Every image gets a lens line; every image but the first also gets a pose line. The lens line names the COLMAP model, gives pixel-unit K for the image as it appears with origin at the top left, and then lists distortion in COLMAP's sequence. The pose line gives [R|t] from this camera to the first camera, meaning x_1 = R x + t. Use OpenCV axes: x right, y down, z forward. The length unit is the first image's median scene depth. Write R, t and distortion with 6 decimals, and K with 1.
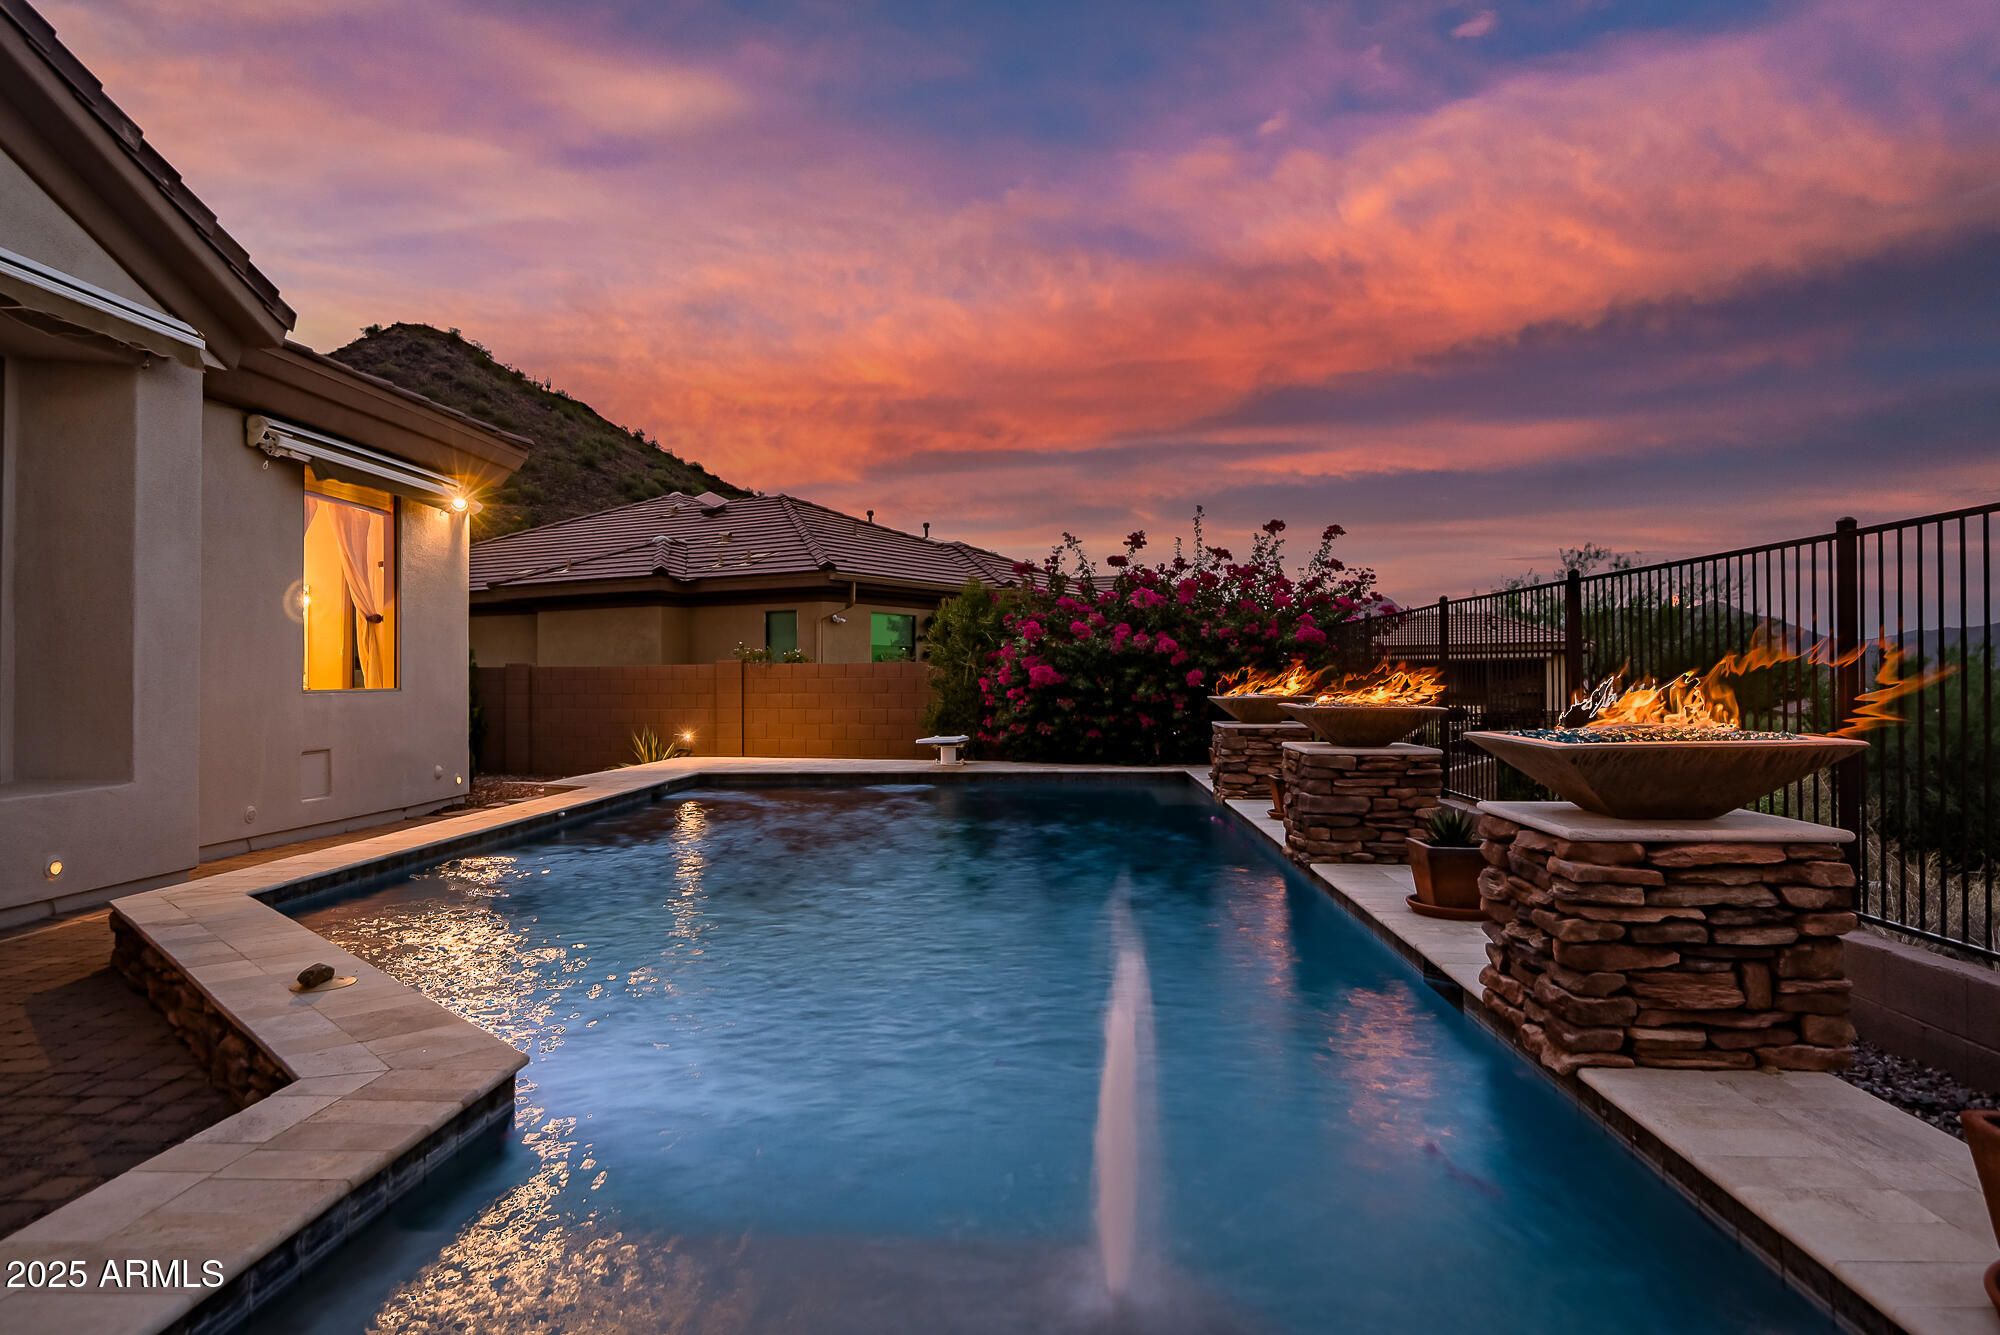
lens RADIAL K [[1269.3, 0, 988.3], [0, 1269.3, 674.6], [0, 0, 1]] dist [0.000954, 0.001693]
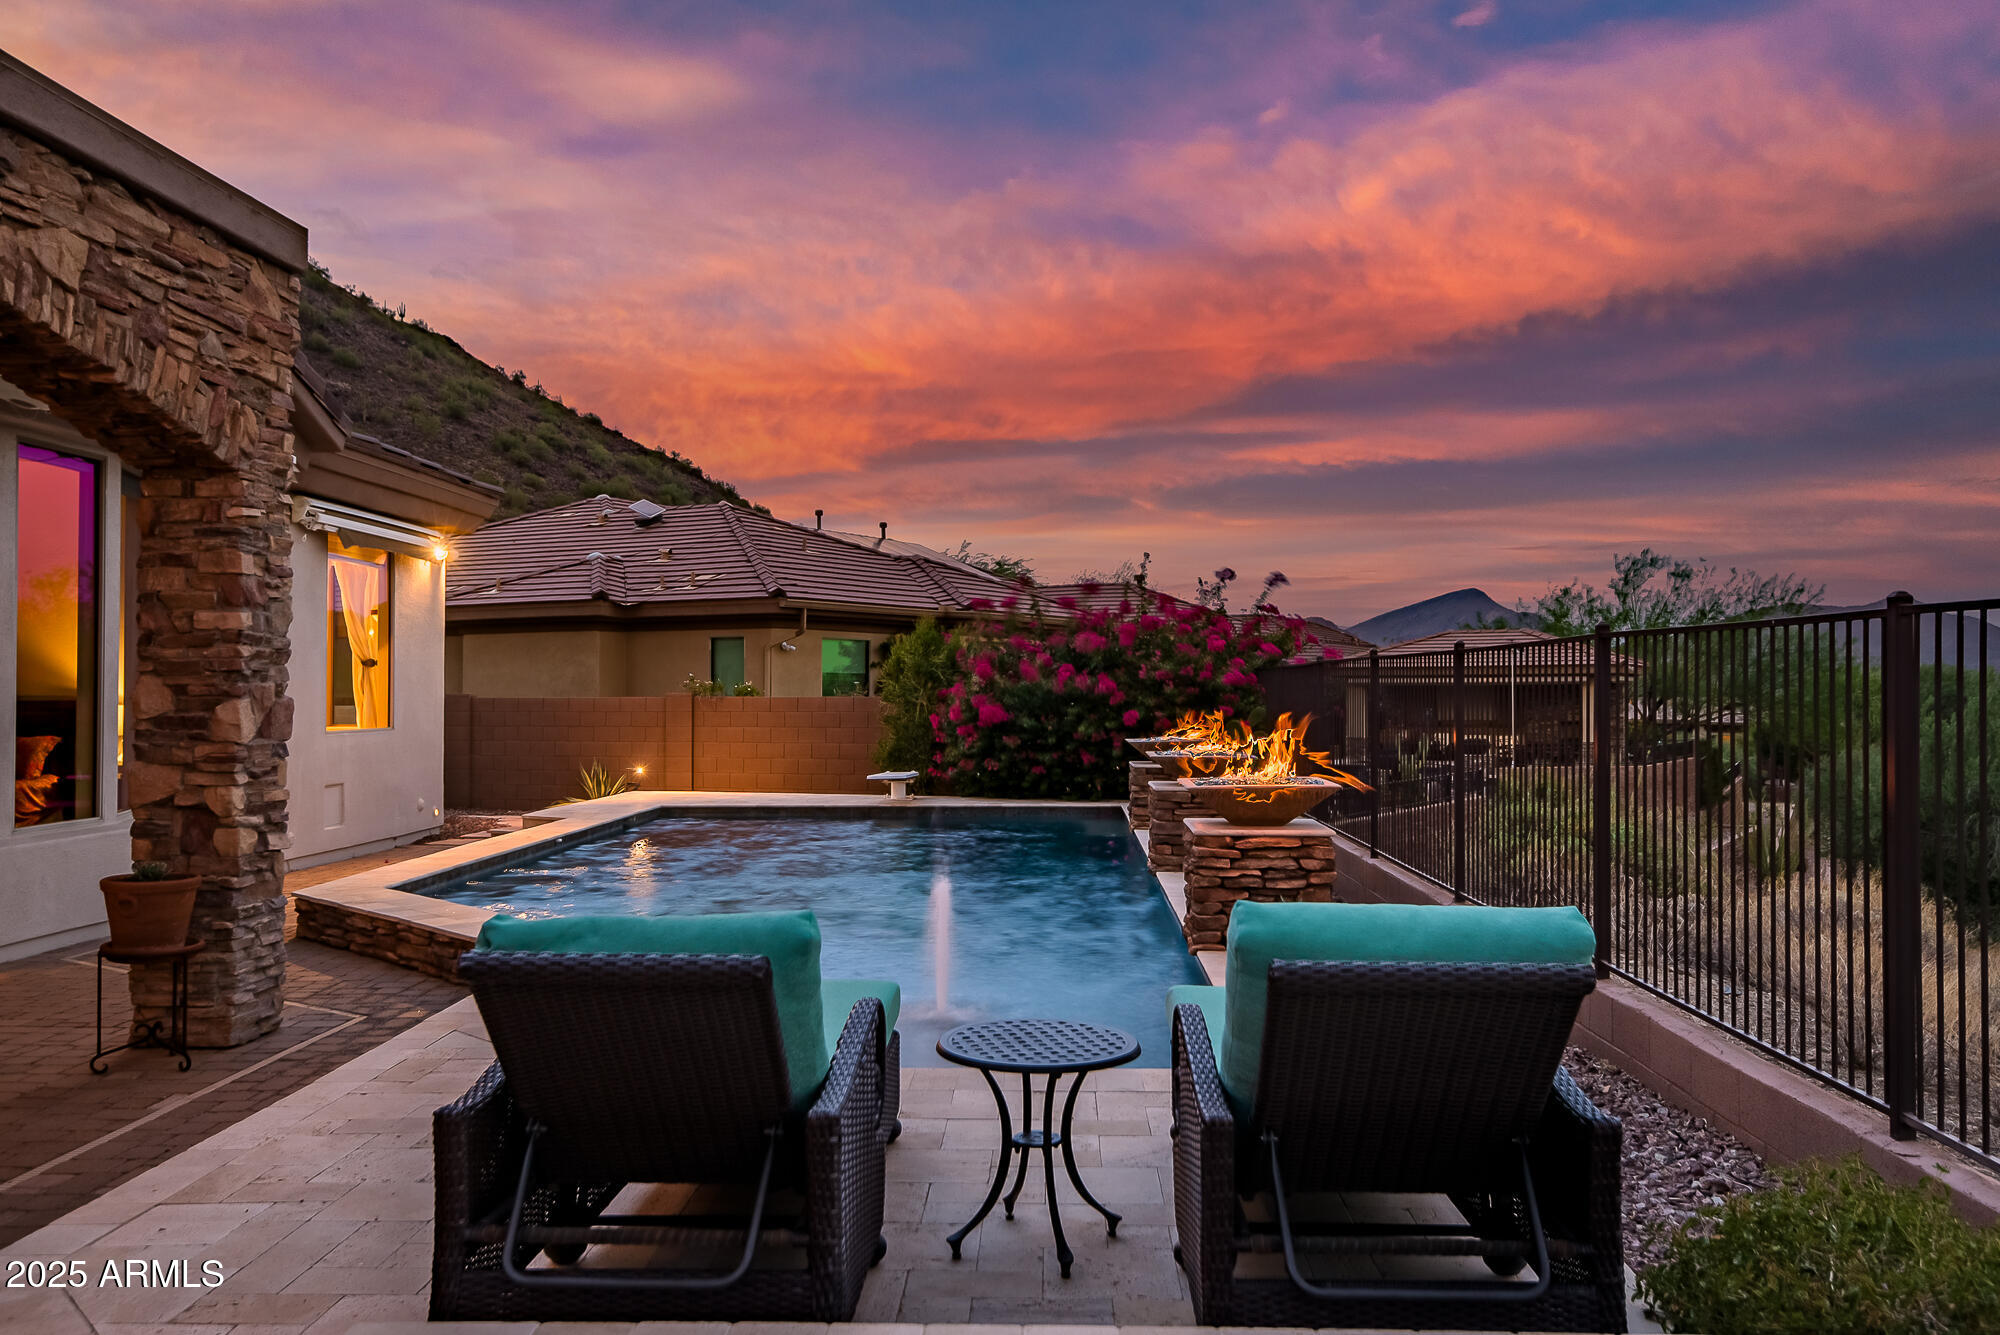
lens RADIAL K [[1615.6, 0, 1011.1], [0, 1615.6, 671.3], [0, 0, 1]] dist [0.009588, -0.006181]
pose [[0.999586, 0.005349, 0.028284, 0.021317], [-0.005067, 0.999937, -0.010044, -0.019966], [-0.028336, 0.009896, 0.999549, -0.309083]]
